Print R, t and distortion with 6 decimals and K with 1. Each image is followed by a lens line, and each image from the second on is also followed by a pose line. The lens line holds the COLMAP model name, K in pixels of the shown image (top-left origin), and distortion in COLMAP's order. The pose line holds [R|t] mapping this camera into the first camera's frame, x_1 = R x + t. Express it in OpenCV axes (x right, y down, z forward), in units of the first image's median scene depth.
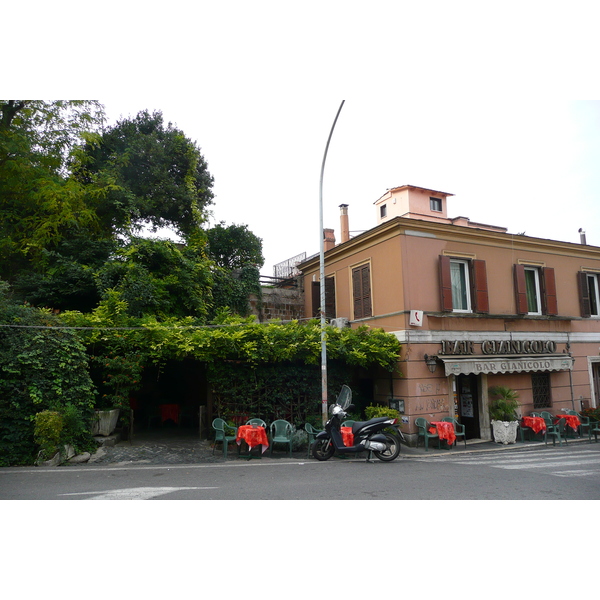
lens RADIAL K [[501.2, 0, 300.0], [0, 501.2, 300.0], [0, 0, 1]] dist [-0.003472, -0.000078]
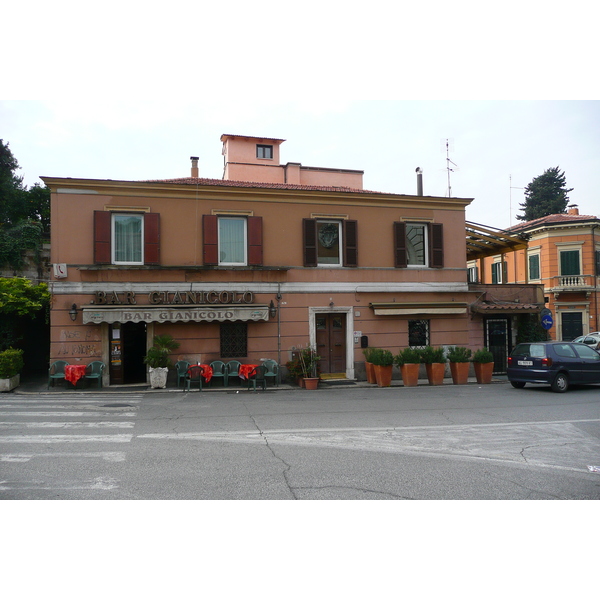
lens RADIAL K [[501.2, 0, 300.0], [0, 501.2, 300.0], [0, 0, 1]] dist [-0.003472, -0.000078]
pose [[0.968068, 0.003385, -0.250665, 0.896997], [0.022225, 0.994813, 0.099265, 0.002448], [0.249700, -0.101666, 0.962971, 0.068568]]
